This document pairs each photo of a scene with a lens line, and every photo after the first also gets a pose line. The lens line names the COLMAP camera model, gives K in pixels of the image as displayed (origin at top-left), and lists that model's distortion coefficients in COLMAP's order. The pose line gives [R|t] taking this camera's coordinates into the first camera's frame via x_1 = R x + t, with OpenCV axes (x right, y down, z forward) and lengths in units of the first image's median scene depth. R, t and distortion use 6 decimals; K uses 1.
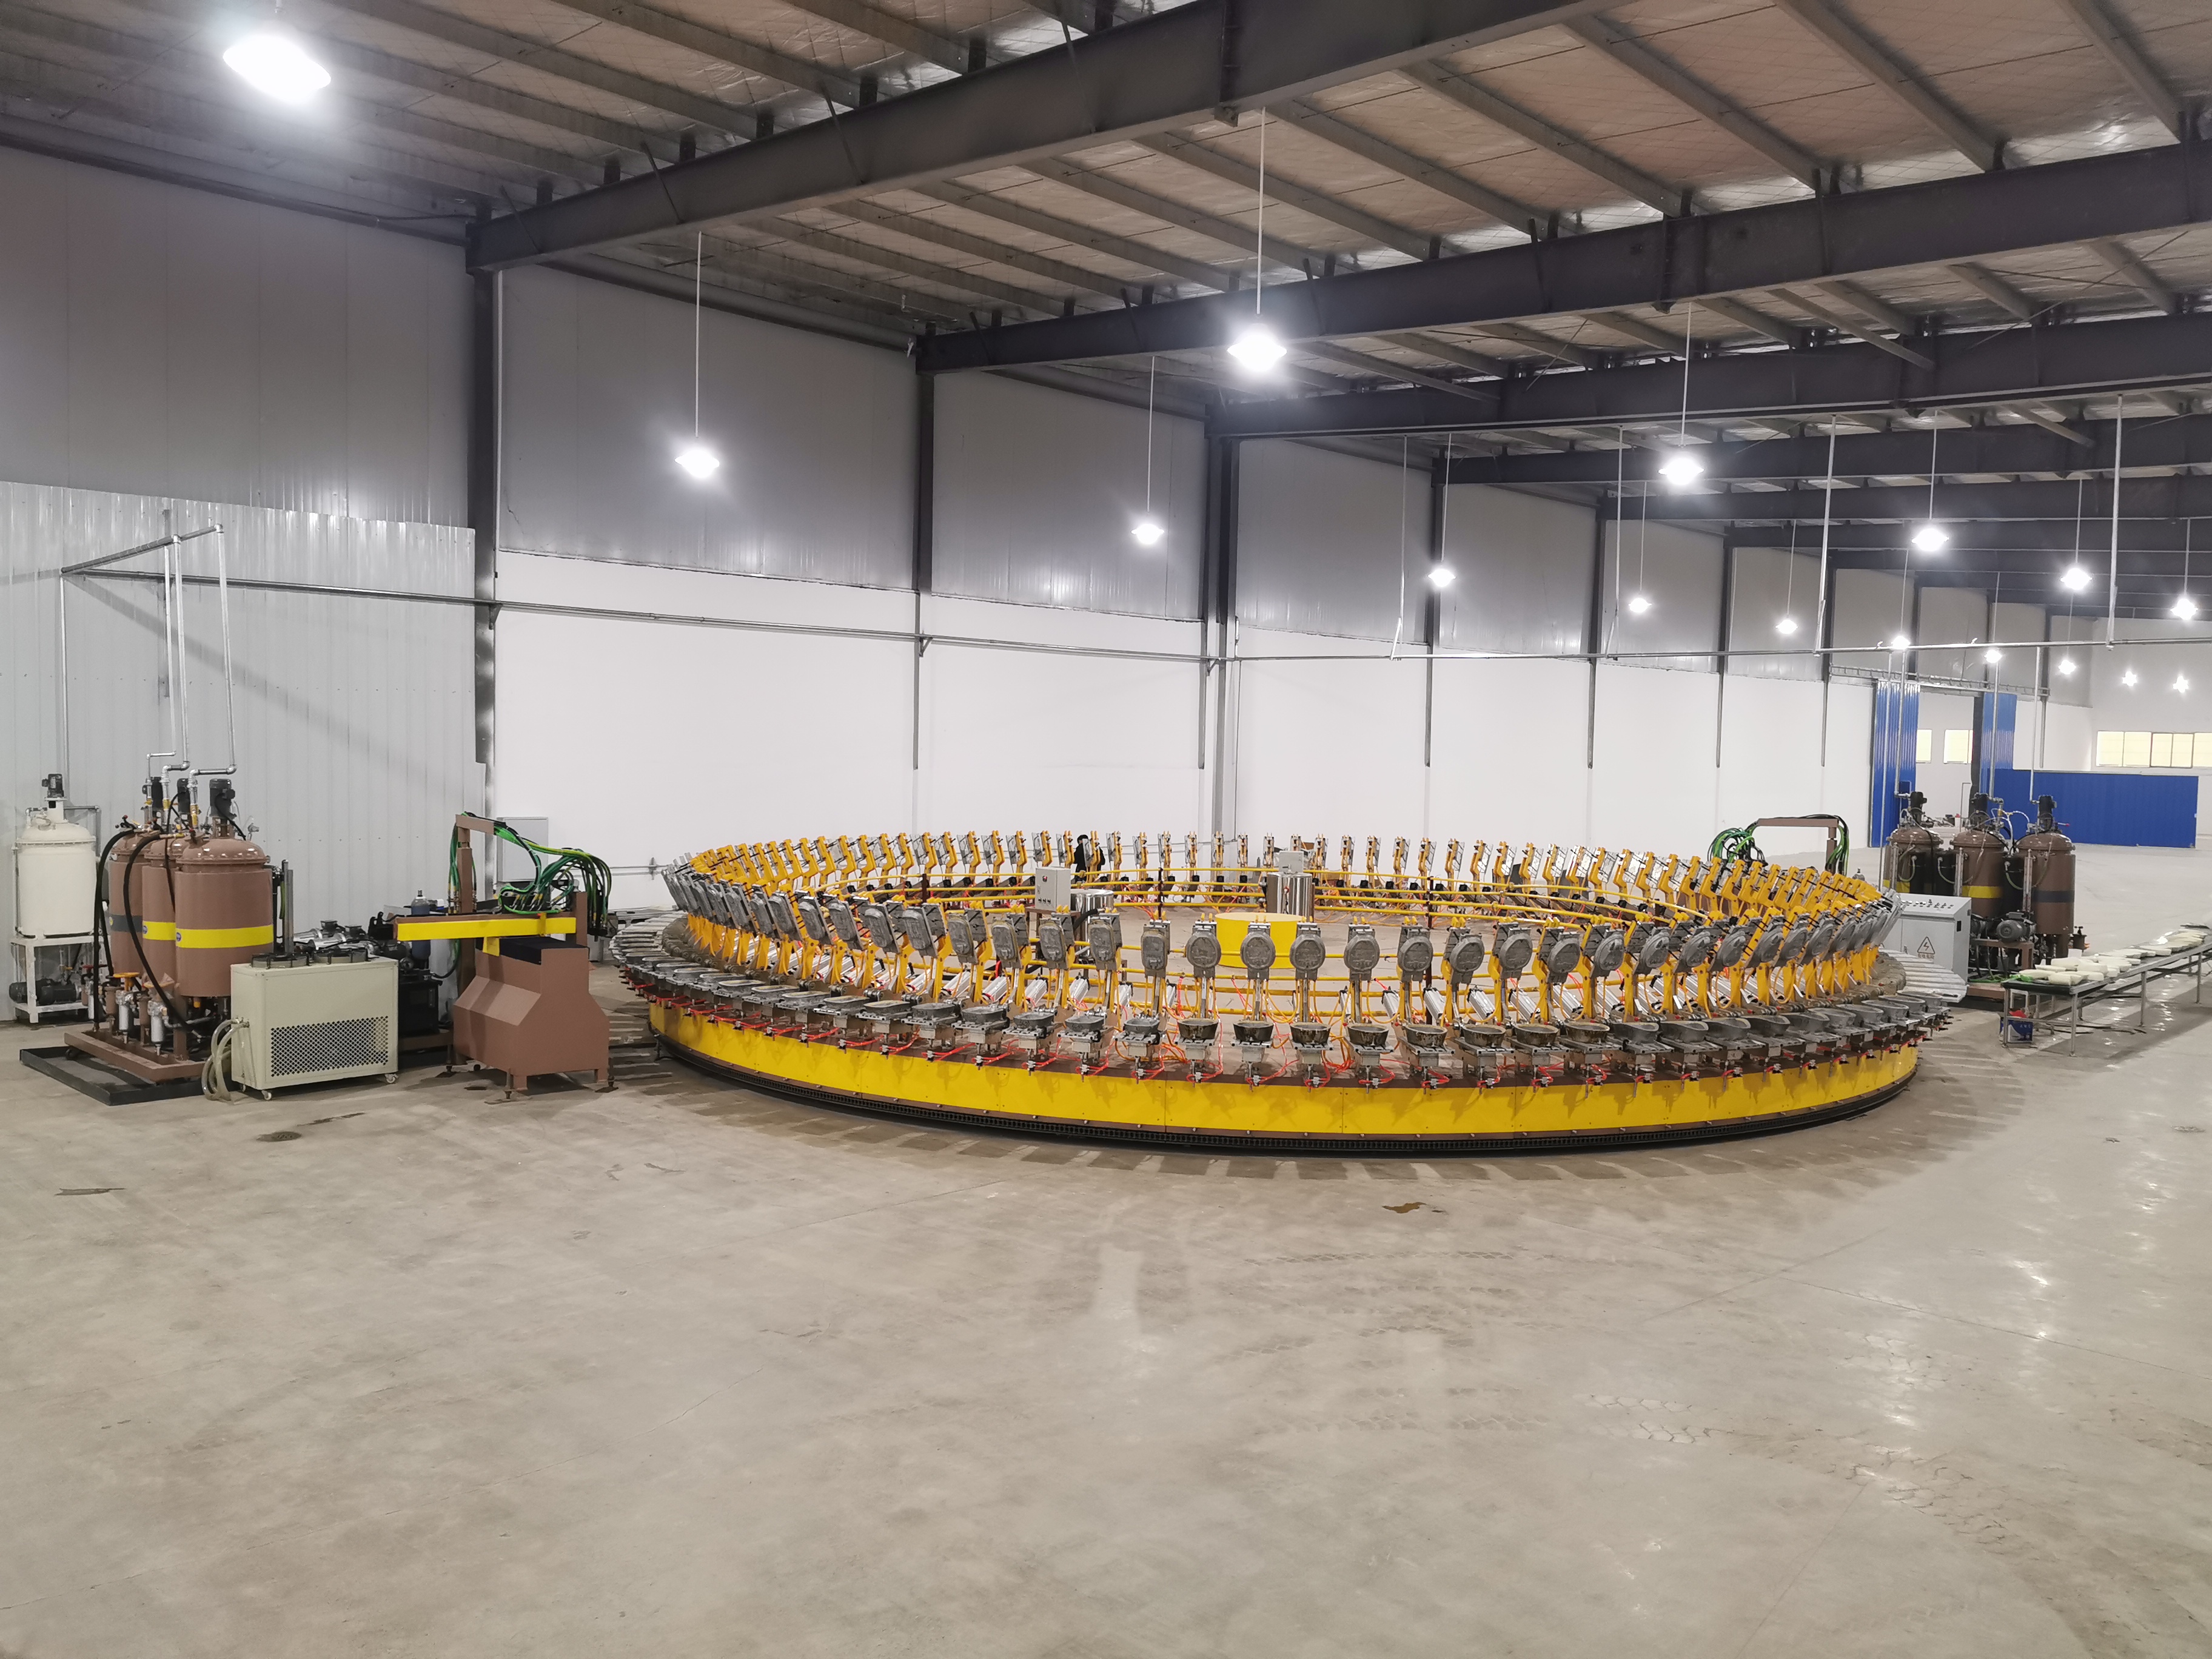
lens RADIAL K [[1688.4, 0, 1097.7], [0, 1688.4, 829.5], [0, 0, 1]] dist [0.066517, -0.076756]
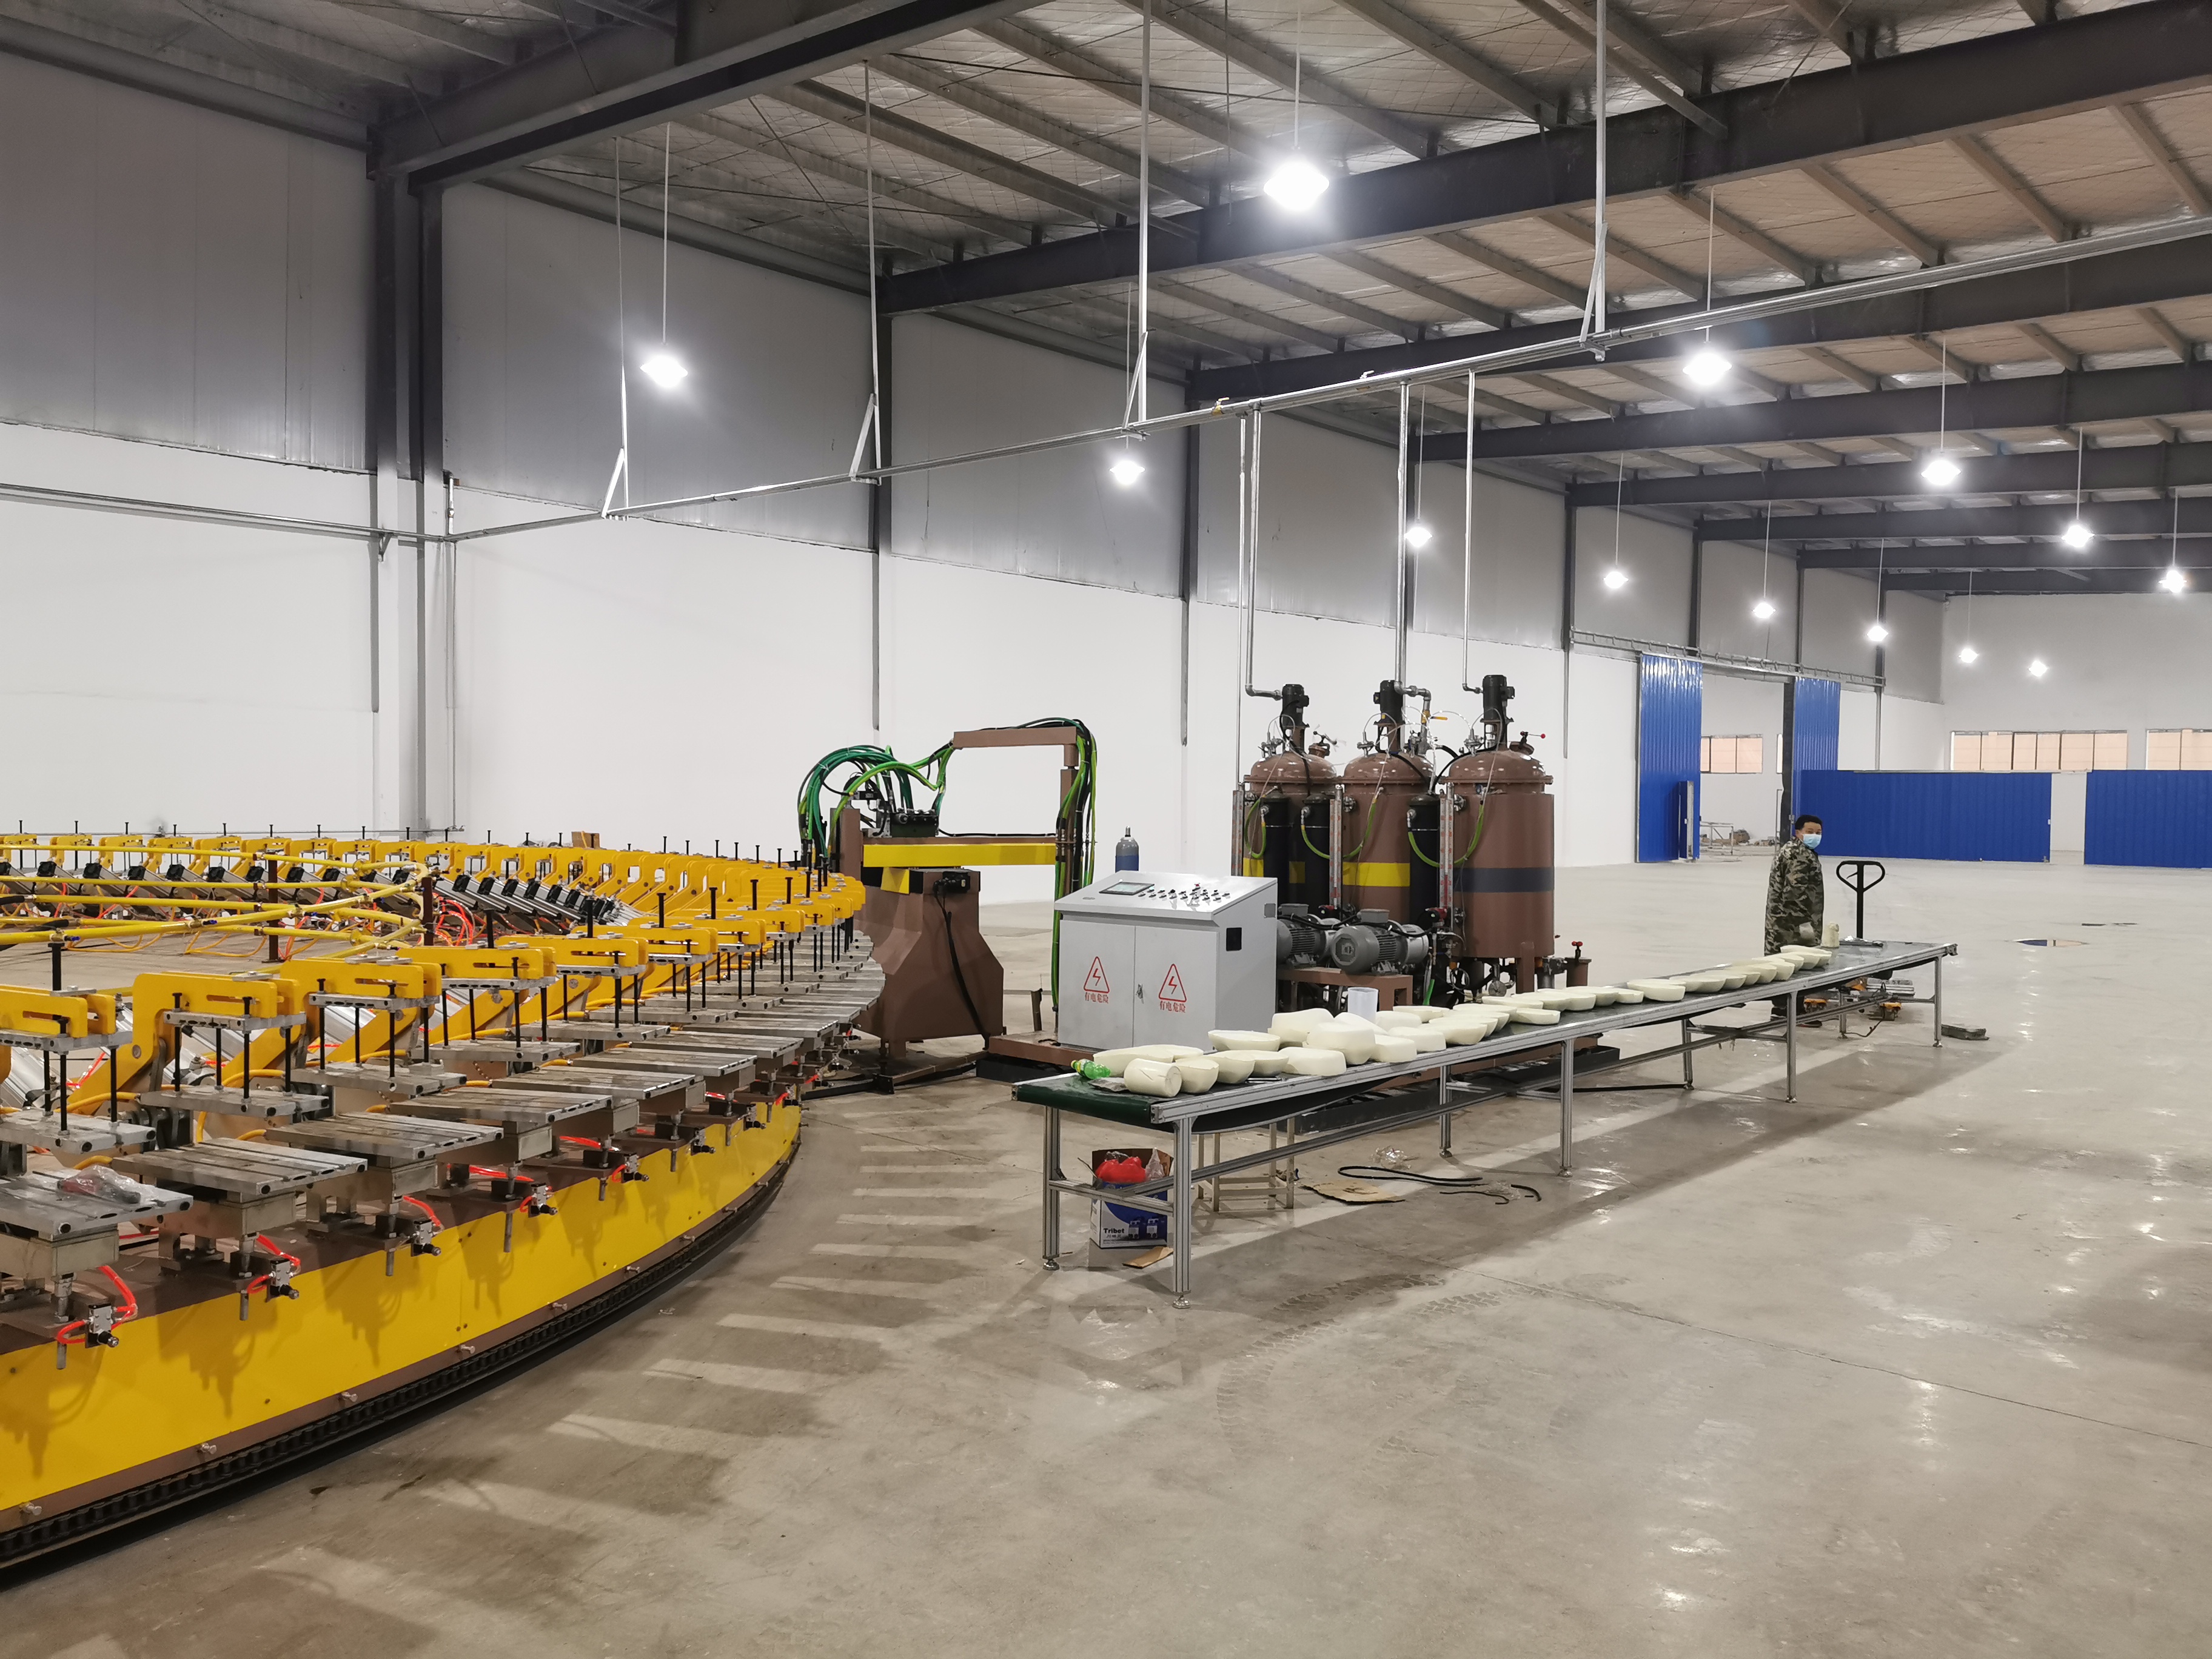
lens RADIAL K [[1688.4, 0, 1069.5], [0, 1688.4, 841.0], [0, 0, 1]] dist [0.066517, -0.076756]
pose [[0.999889, -0.007126, 0.013083, 0.528515], [0.007413, 0.999730, -0.022036, 0.046430], [-0.012922, 0.022131, 0.999672, 0.642527]]
